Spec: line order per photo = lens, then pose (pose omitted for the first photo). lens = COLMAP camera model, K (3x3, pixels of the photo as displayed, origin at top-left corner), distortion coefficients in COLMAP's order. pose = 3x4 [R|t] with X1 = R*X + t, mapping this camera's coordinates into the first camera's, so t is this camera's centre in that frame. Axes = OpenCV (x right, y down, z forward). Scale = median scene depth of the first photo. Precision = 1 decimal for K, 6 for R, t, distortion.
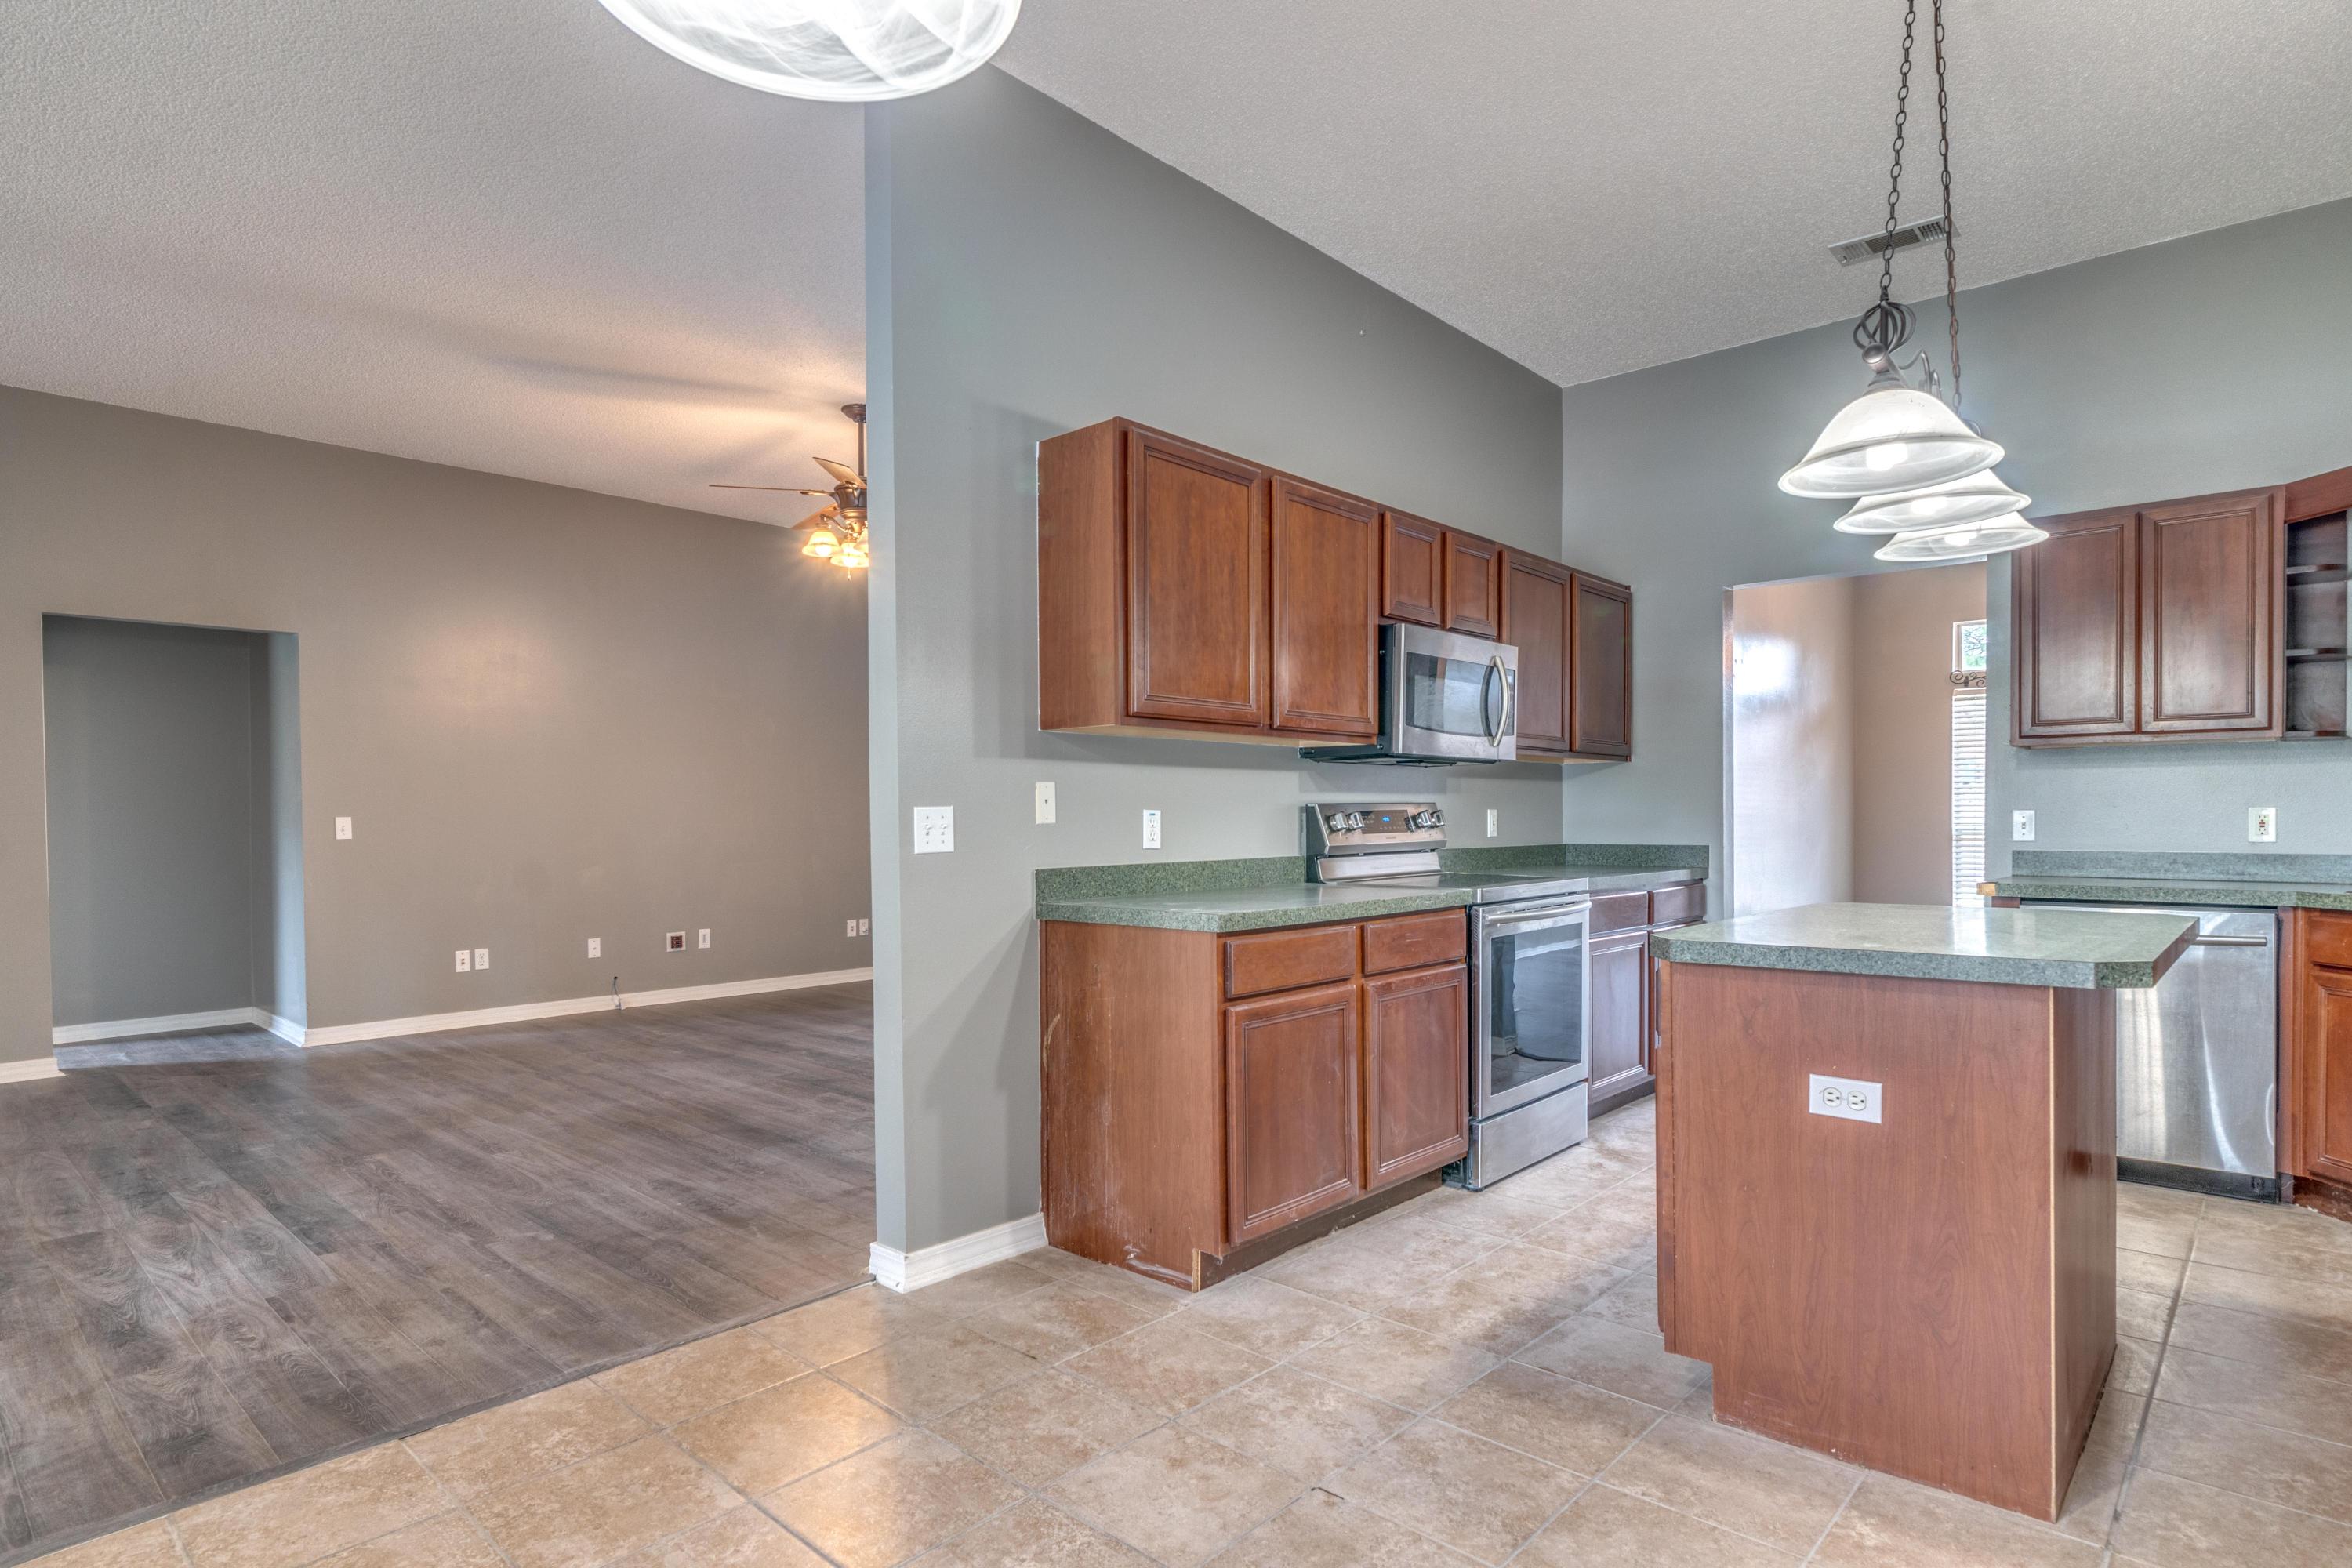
lens RADIAL K [[1258.7, 0, 1175.4], [0, 1258.7, 778.9], [0, 0, 1]] dist [-0.008911, 0.000604]
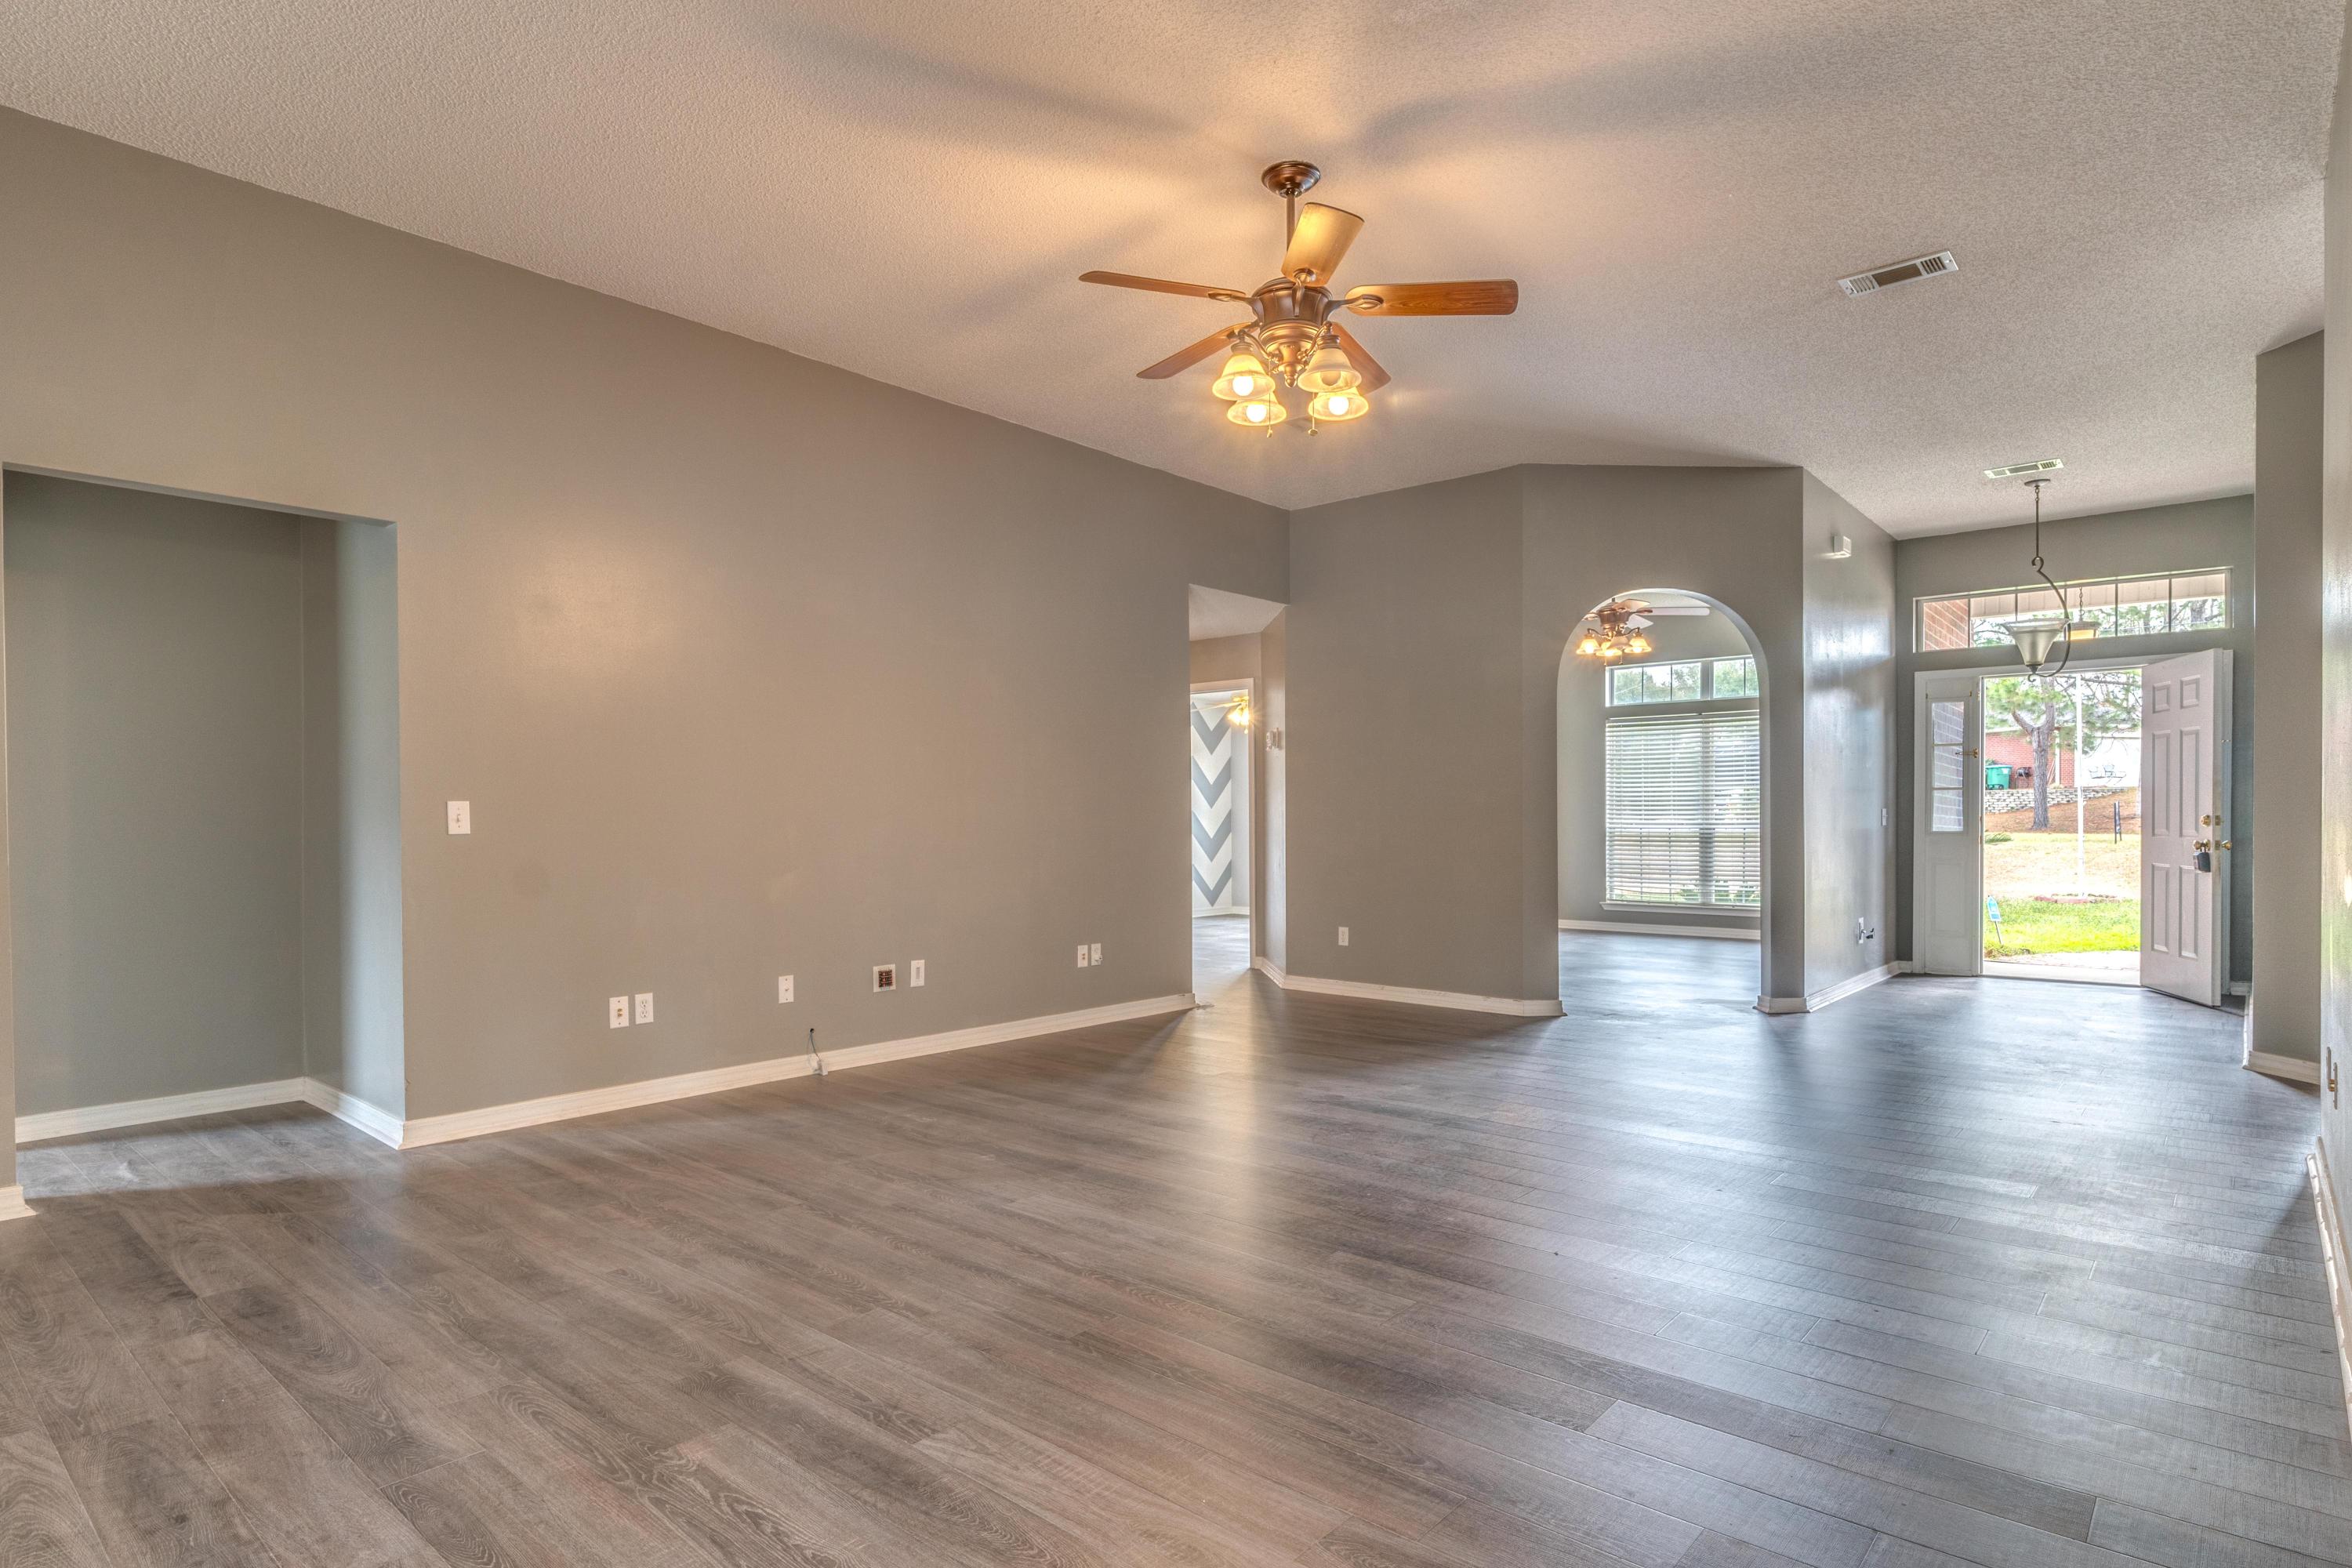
lens RADIAL K [[1258.7, 0, 1175.9], [0, 1258.7, 790.1], [0, 0, 1]] dist [-0.008911, 0.000604]
pose [[0.999621, 0.004161, 0.027200, -0.313538], [-0.004270, 0.999983, 0.003951, 0.021470], [-0.027183, -0.004066, 0.999622, 0.337275]]
